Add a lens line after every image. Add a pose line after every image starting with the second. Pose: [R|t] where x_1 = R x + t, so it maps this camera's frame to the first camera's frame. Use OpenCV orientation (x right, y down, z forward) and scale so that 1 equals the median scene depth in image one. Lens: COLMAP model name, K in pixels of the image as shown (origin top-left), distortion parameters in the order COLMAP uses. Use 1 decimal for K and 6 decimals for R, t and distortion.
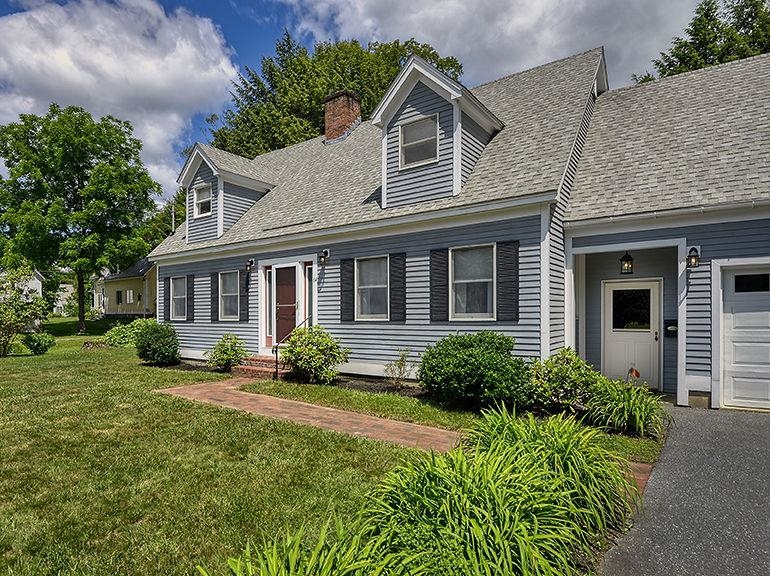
lens RADIAL K [[422.7, 0, 385.8], [0, 422.7, 287.3], [0, 0, 1]] dist [-0.006936, -0.000855]
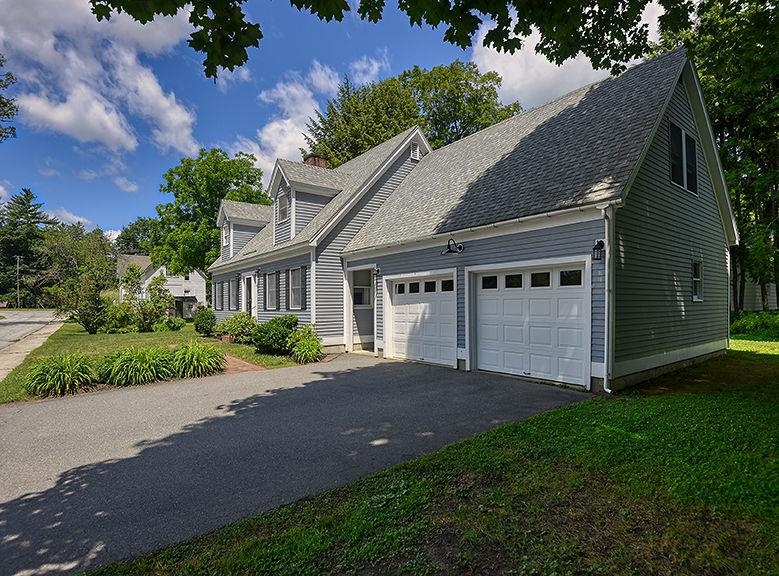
lens RADIAL K [[395.4, 0, 389.3], [0, 395.4, 289.1], [0, 0, 1]] dist [-0.000741, -0.000030]
pose [[0.960899, -0.012030, -0.276639, 0.789563], [0.019792, 0.999484, 0.025281, -0.031623], [0.276192, -0.029768, 0.960641, -0.389009]]
